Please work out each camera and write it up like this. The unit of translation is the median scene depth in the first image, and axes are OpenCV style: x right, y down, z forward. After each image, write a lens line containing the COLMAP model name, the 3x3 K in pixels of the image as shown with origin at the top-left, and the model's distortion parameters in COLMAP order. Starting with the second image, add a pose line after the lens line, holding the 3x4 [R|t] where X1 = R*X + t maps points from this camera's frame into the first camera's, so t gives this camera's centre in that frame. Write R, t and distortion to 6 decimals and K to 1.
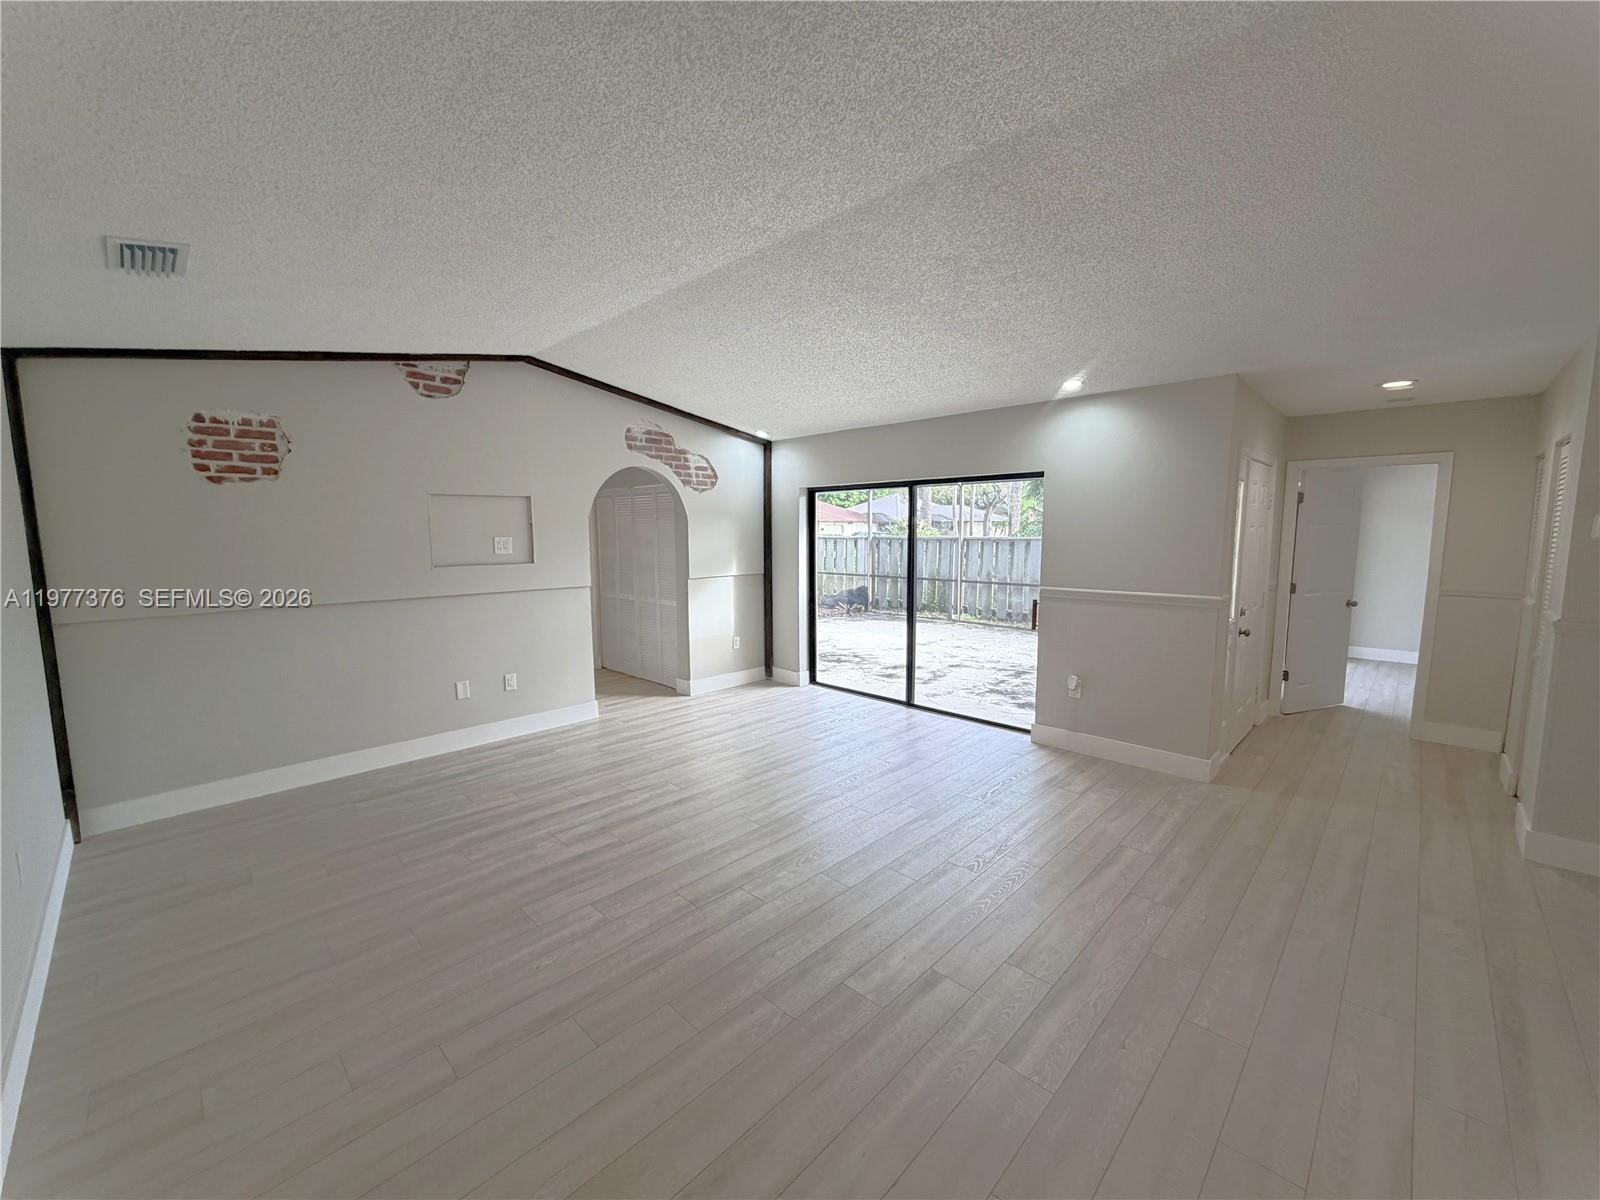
lens RADIAL K [[638.7, 0, 800.6], [0, 638.7, 602.9], [0, 0, 1]] dist [-0.002558, 0.000636]
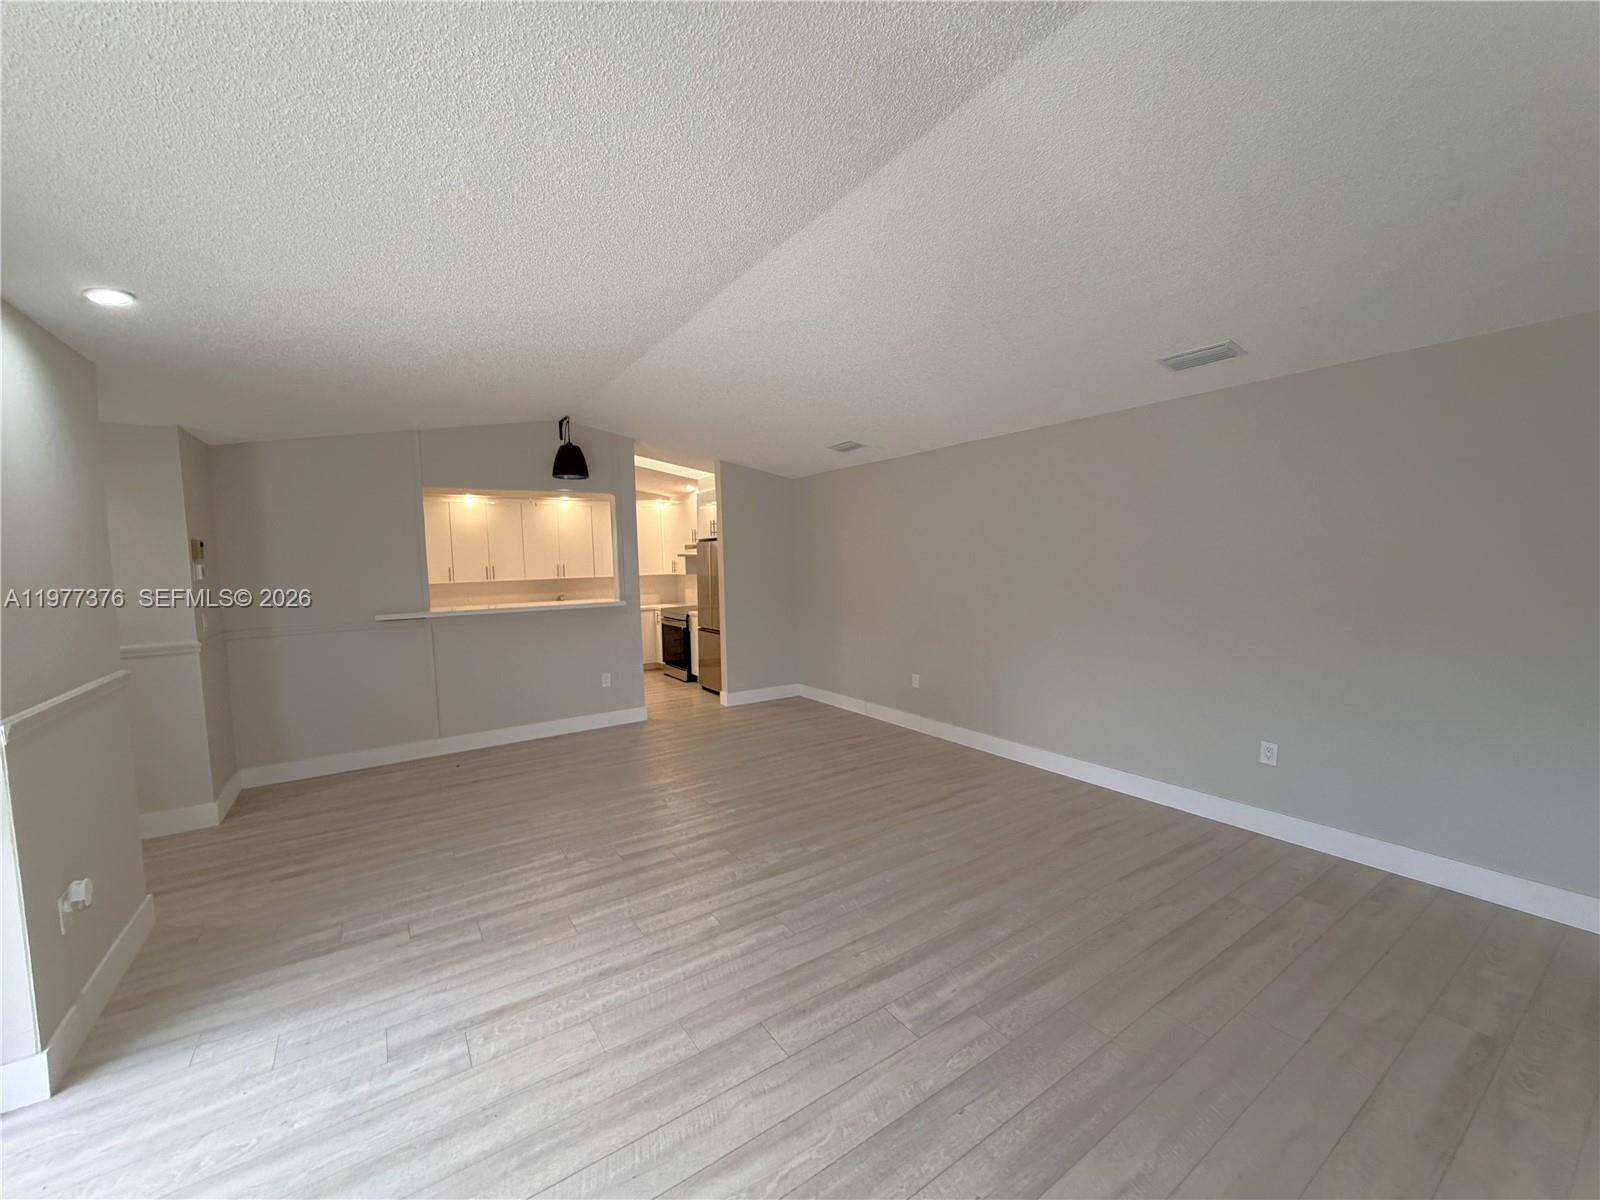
lens RADIAL K [[638.7, 0, 801.0], [0, 638.7, 603.0], [0, 0, 1]] dist [-0.002558, 0.000636]
pose [[-0.978387, 0.018105, 0.205987, -0.257140], [0.056303, 0.981847, 0.181127, -0.180958], [-0.198968, 0.188810, -0.961646, 1.617482]]
